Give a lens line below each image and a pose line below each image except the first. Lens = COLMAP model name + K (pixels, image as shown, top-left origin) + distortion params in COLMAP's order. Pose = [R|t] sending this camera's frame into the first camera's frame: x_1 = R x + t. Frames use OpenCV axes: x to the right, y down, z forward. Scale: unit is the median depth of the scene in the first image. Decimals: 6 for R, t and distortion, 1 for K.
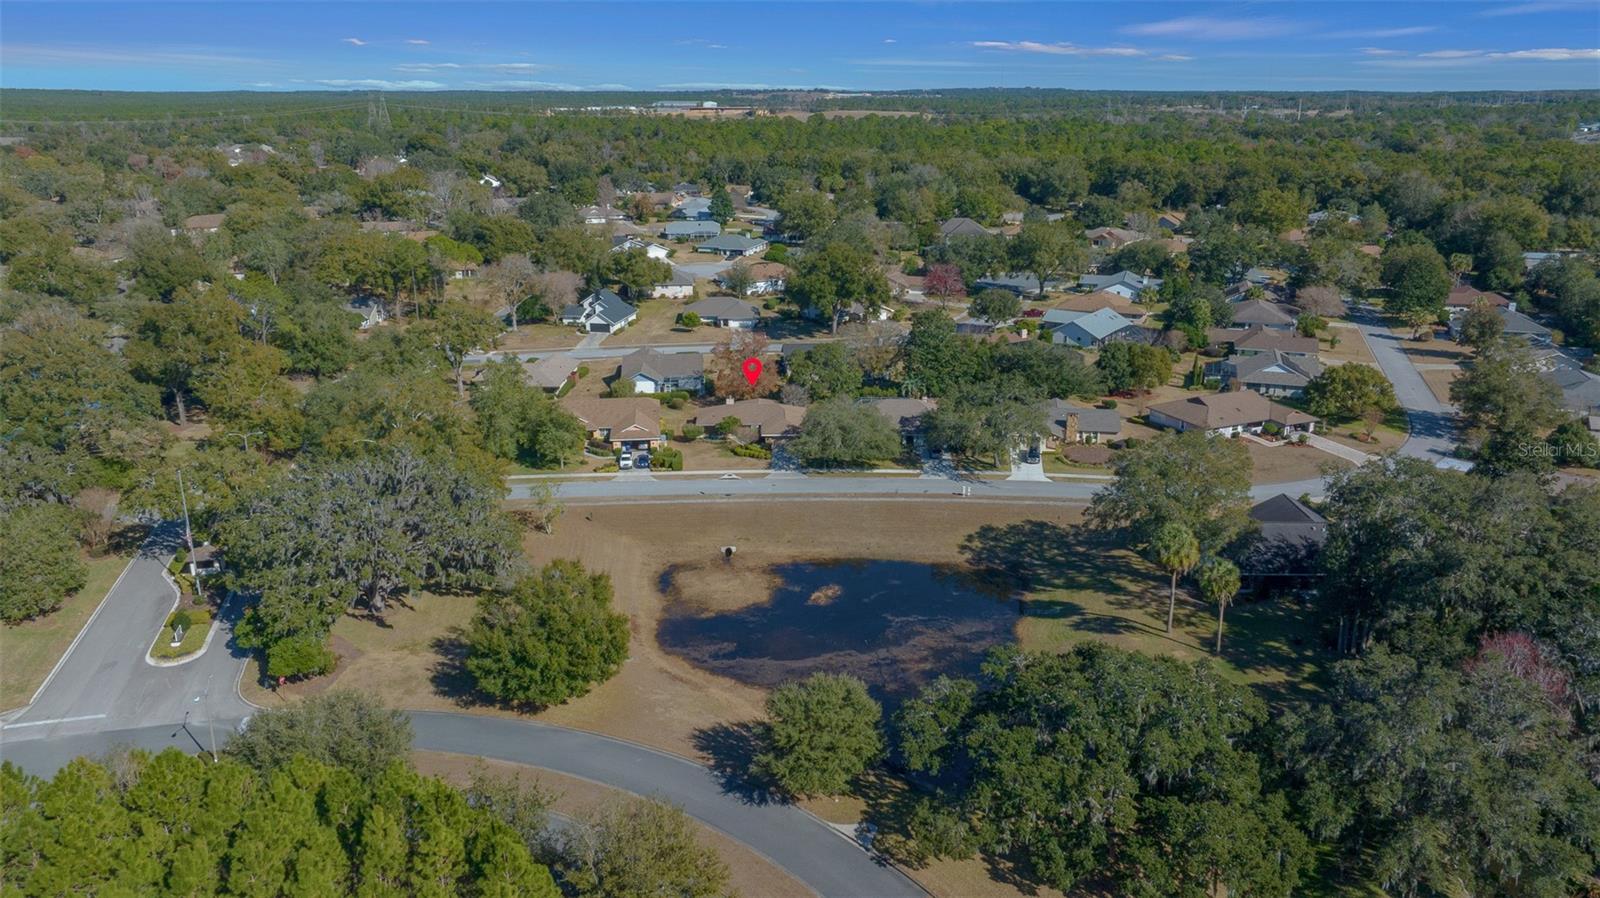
lens RADIAL K [[1125.5, 0, 805.4], [0, 1125.5, 446.9], [0, 0, 1]] dist [-0.030877, 0.021527]
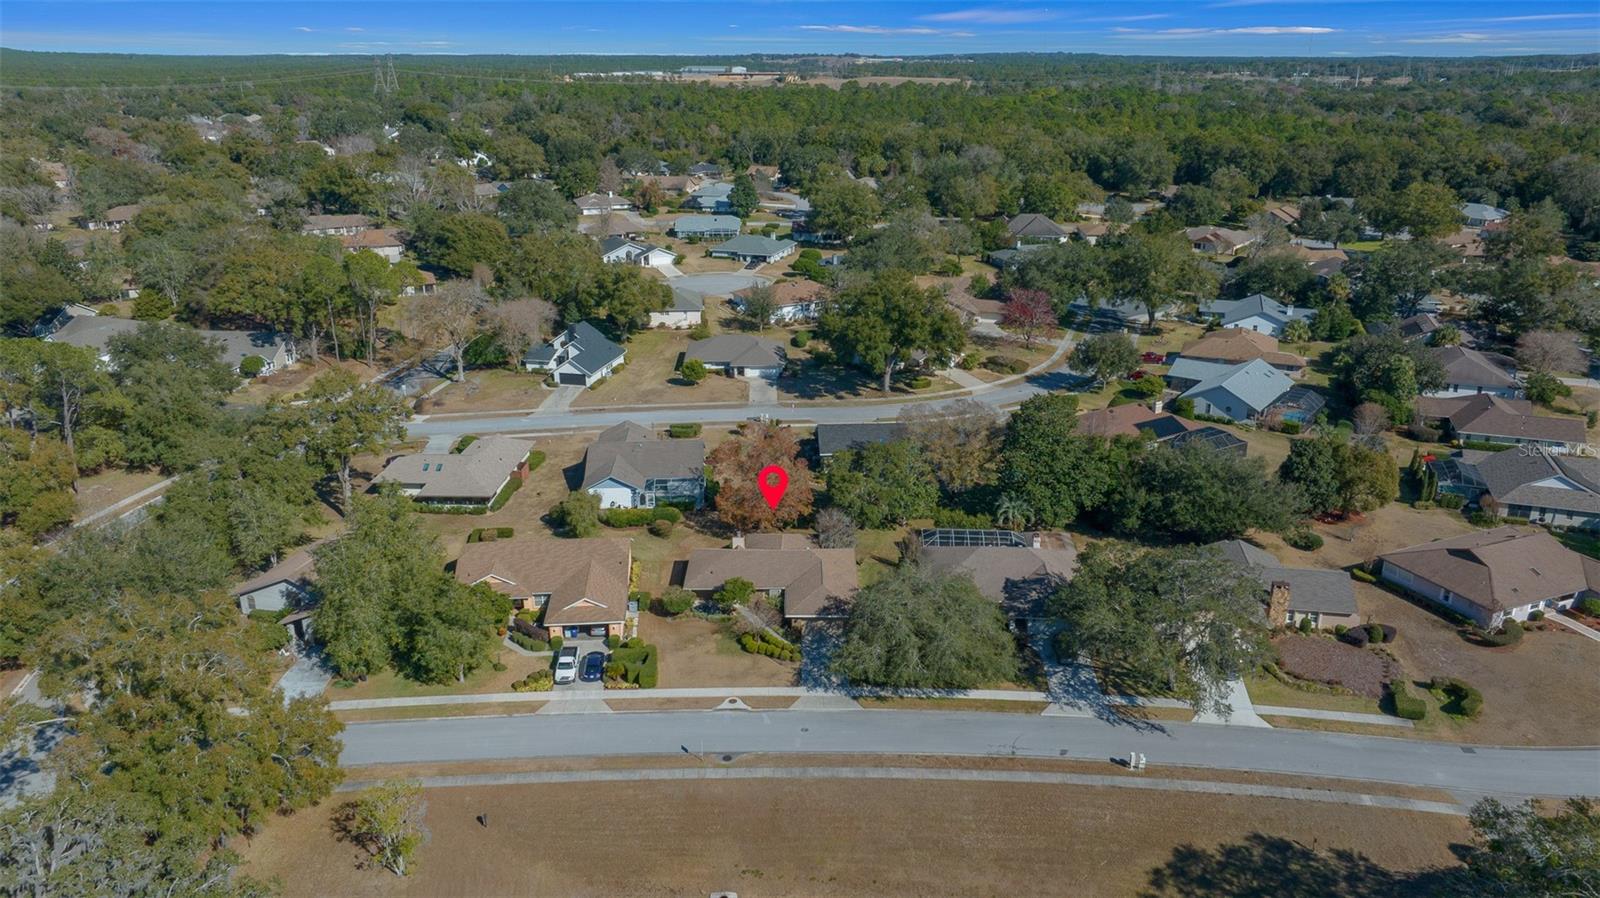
lens RADIAL K [[1125.5, 0, 802.3], [0, 1125.5, 416.9], [0, 0, 1]] dist [-0.030877, 0.021527]
pose [[0.999593, 0.010061, -0.026710, -0.009013], [-0.009940, 0.999940, 0.004666, -0.079830], [0.026756, -0.004399, 0.999632, 0.238628]]
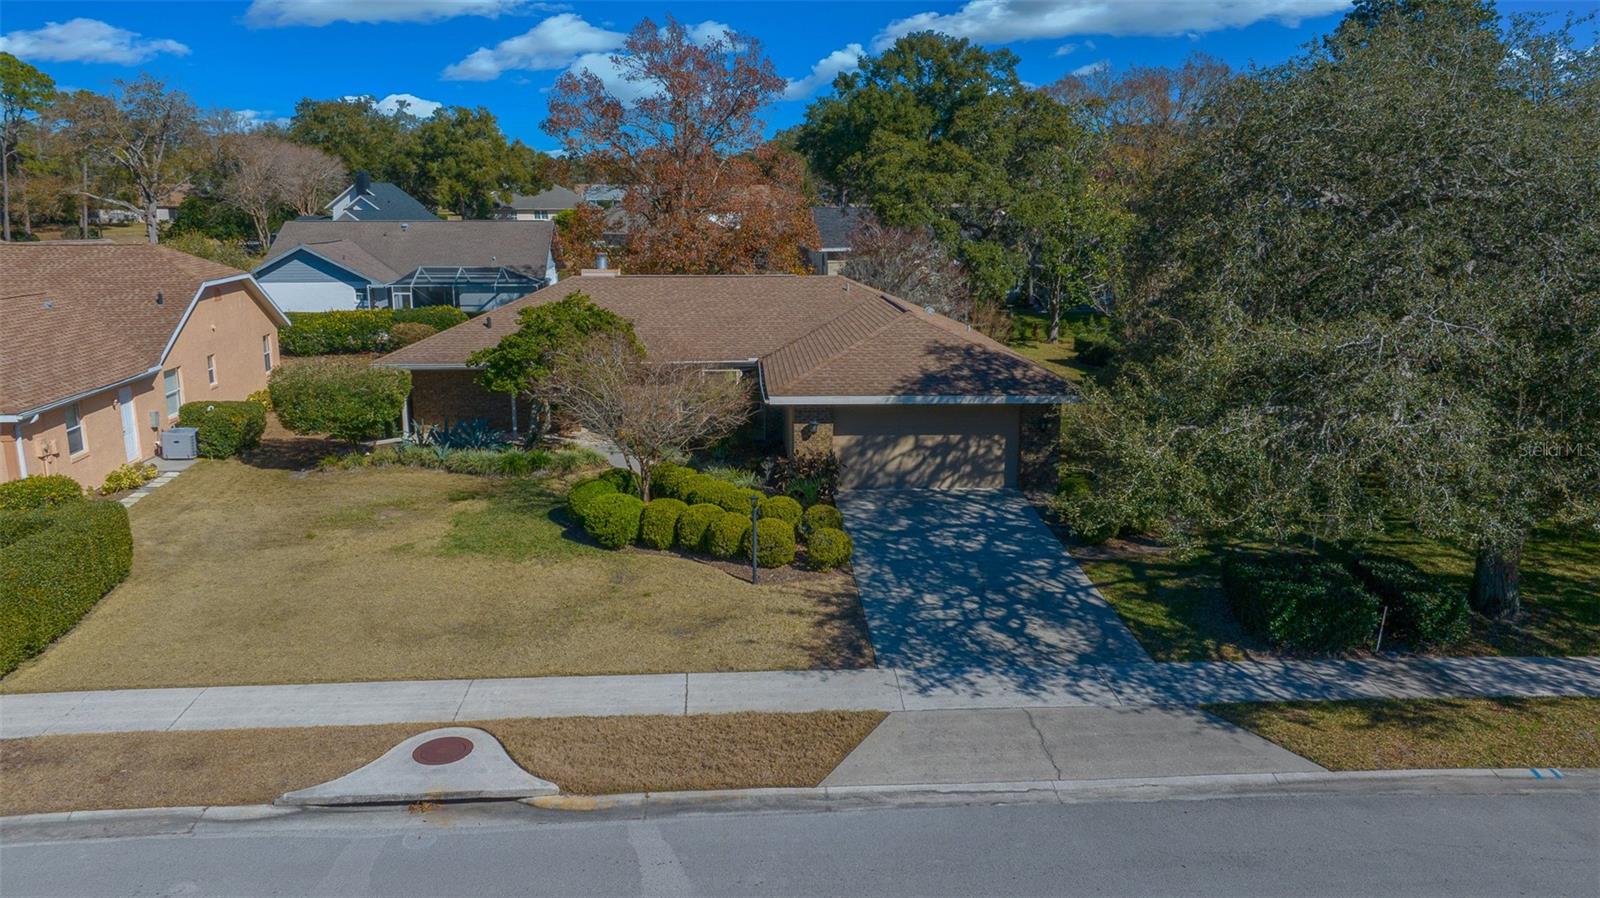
lens RADIAL K [[1125.5, 0, 799.1], [0, 1125.5, 454.9], [0, 0, 1]] dist [-0.030877, 0.021527]
pose [[0.999782, -0.005086, 0.020245, -0.024221], [0.006796, 0.996332, -0.085300, 0.005524], [-0.019737, 0.085419, 0.996150, 0.549309]]
